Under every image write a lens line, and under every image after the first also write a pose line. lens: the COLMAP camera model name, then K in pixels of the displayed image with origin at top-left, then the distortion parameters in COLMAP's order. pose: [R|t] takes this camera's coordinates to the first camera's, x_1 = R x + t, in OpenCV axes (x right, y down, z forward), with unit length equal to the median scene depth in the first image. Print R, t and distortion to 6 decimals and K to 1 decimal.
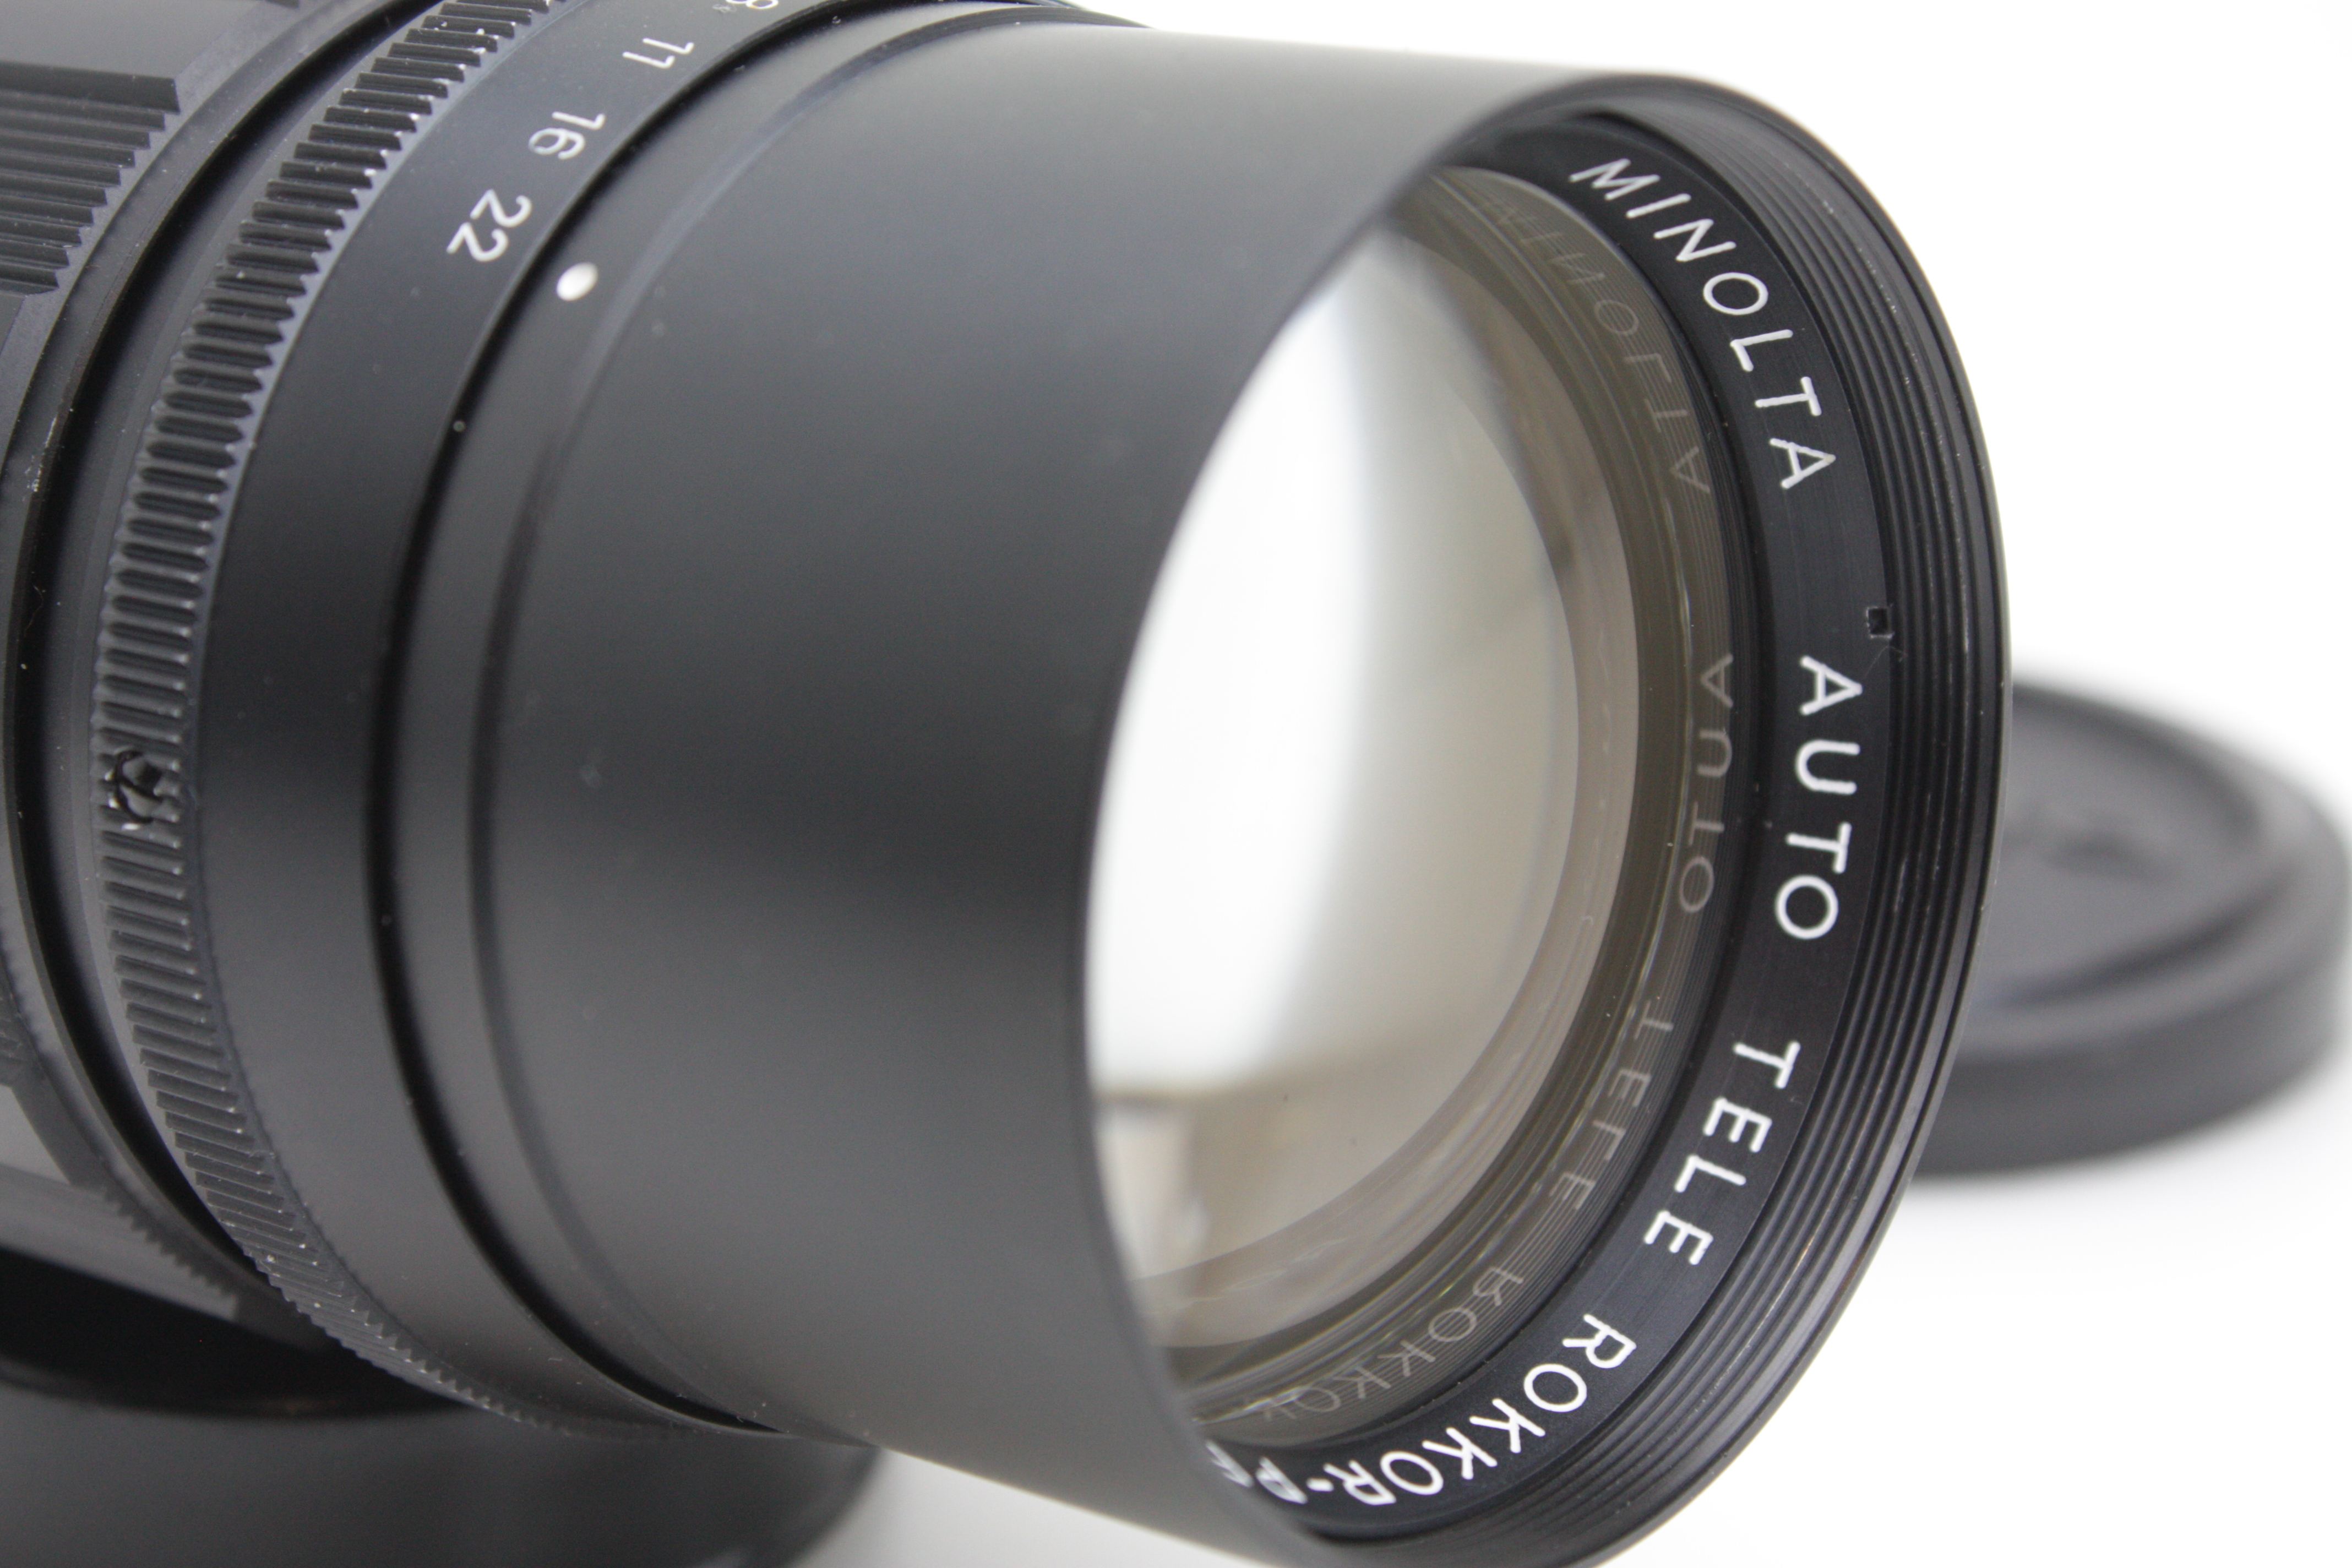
lens RADIAL K [[5460.6, 0, 1176.0], [0, 5460.6, 784.0], [0, 0, 1]] dist [0.060178, 0.455749]
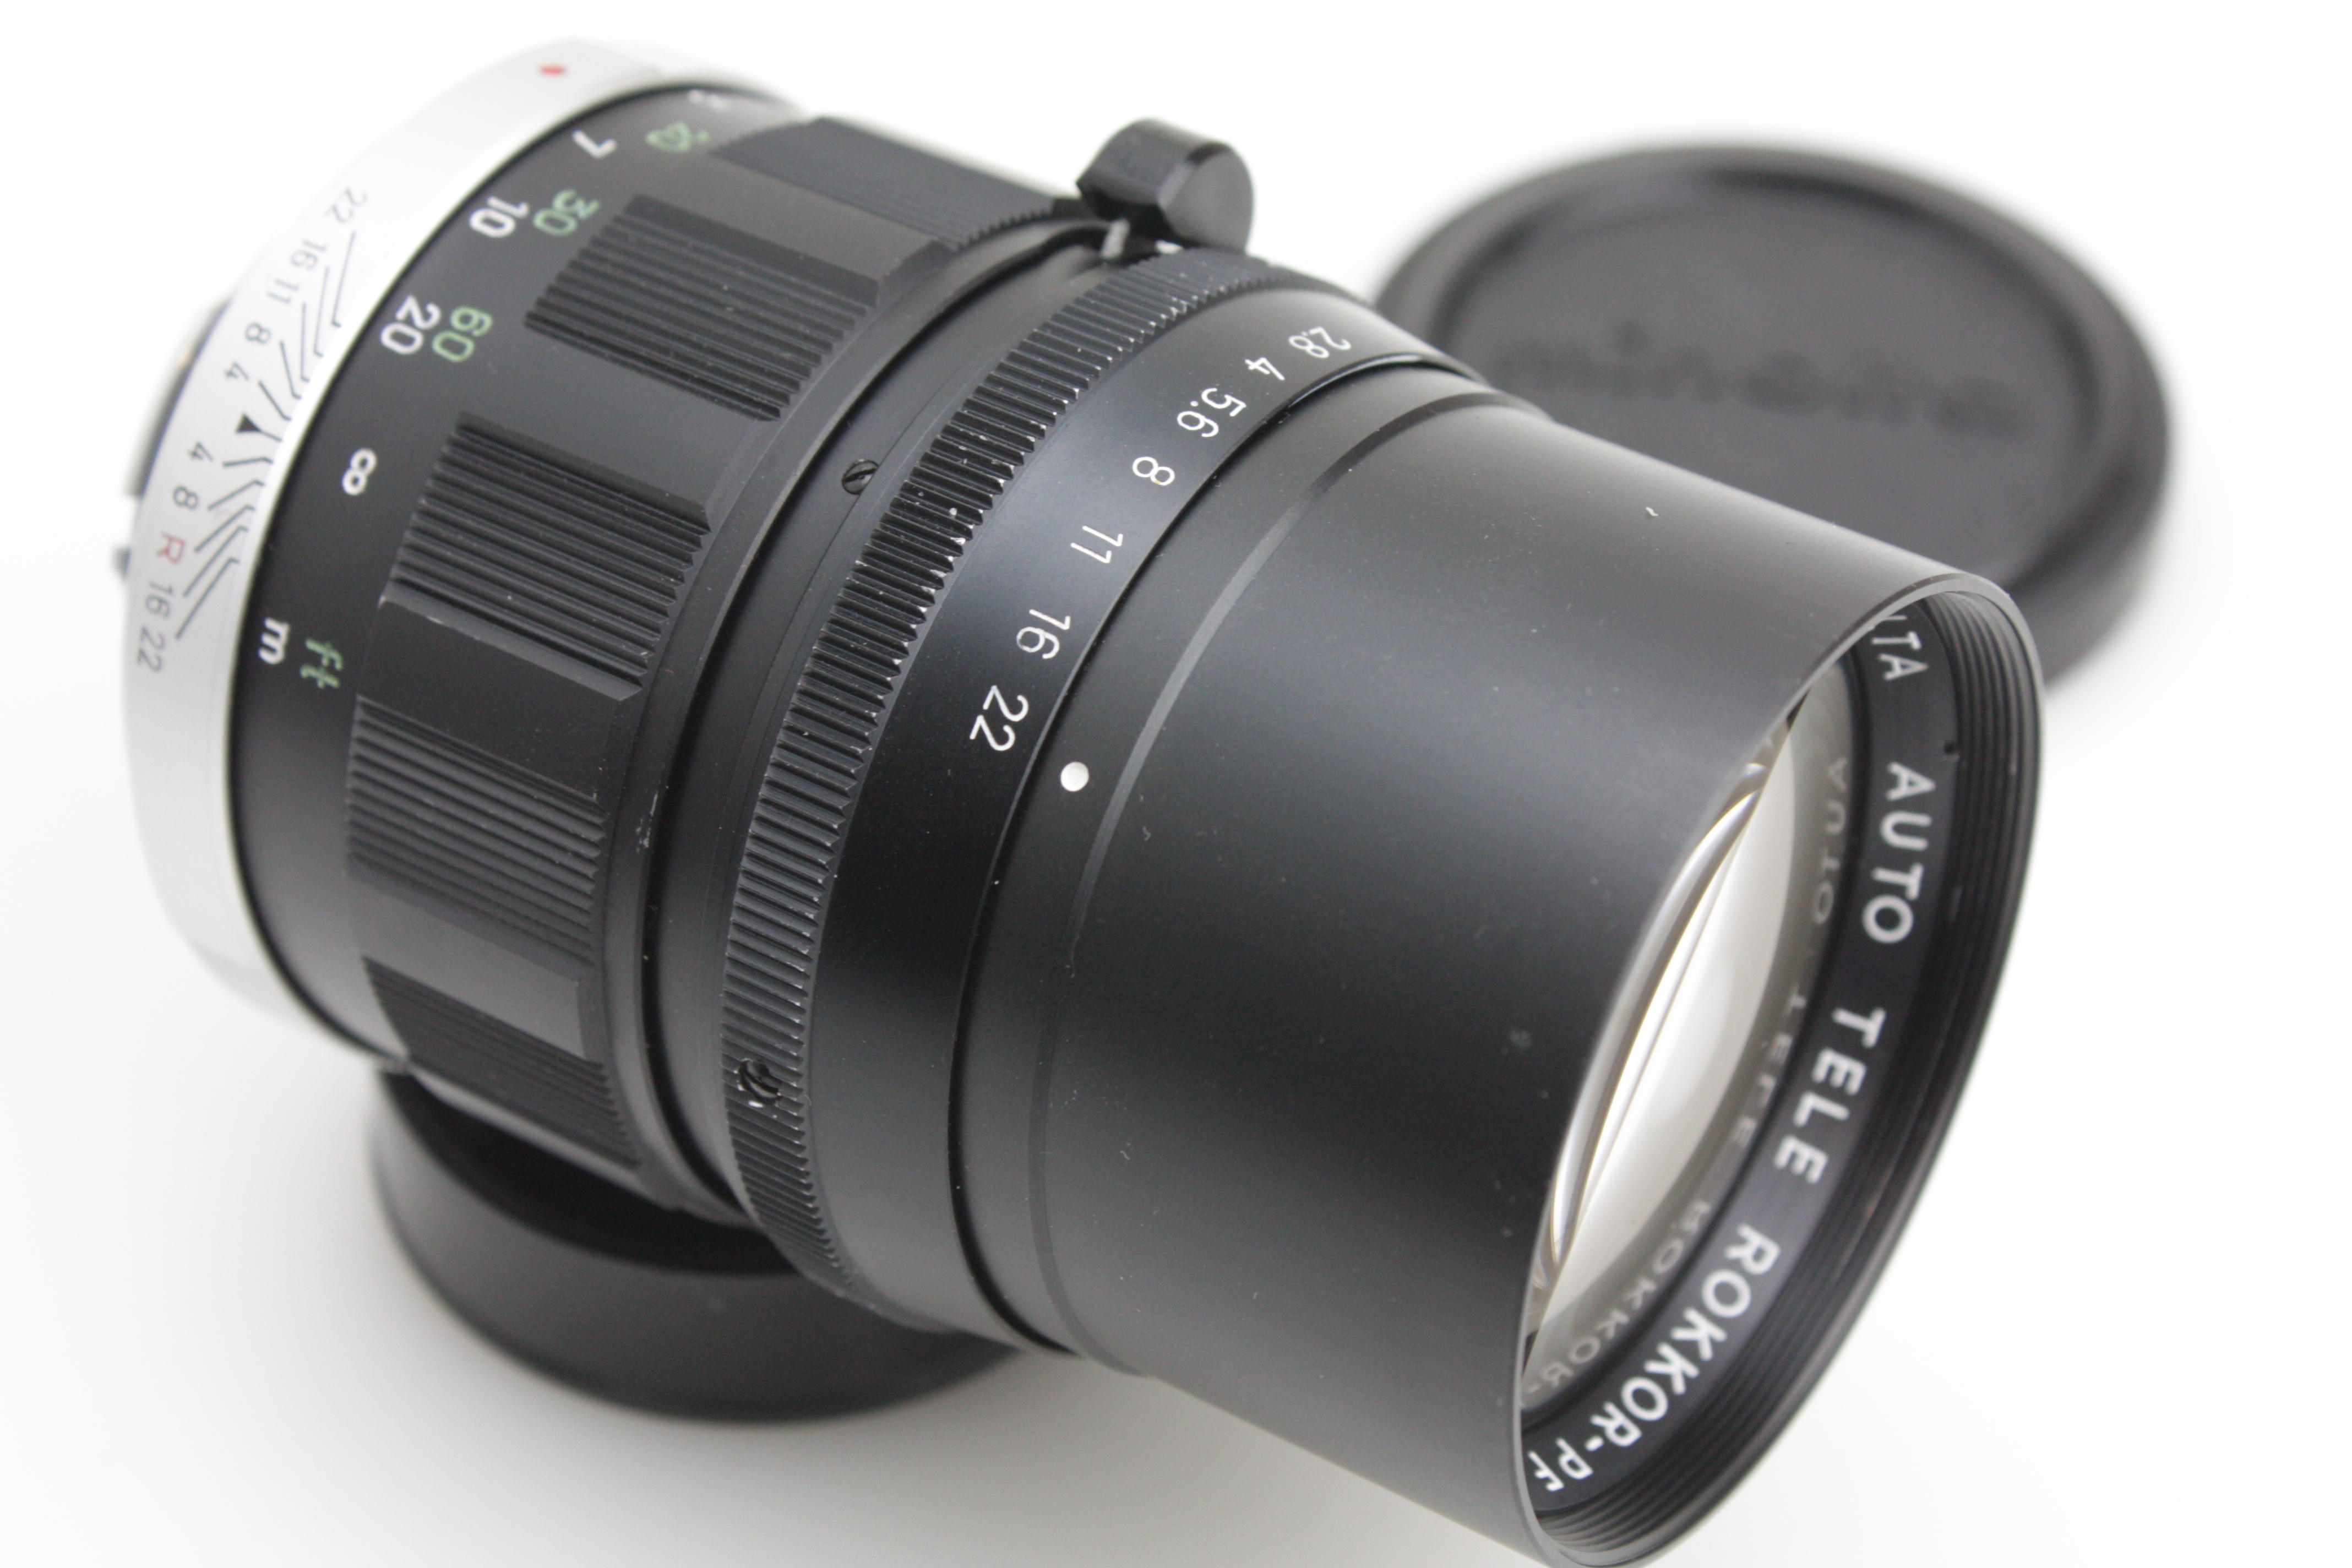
lens RADIAL K [[5439.4, 0, 1176.0], [0, 5439.4, 784.0], [0, 0, 1]] dist [-0.040731, -0.016345]
pose [[0.993840, -0.074258, 0.082264, -0.181133], [0.032581, 0.905279, 0.423566, -0.616576], [-0.105925, -0.418277, 0.902122, -0.223314]]
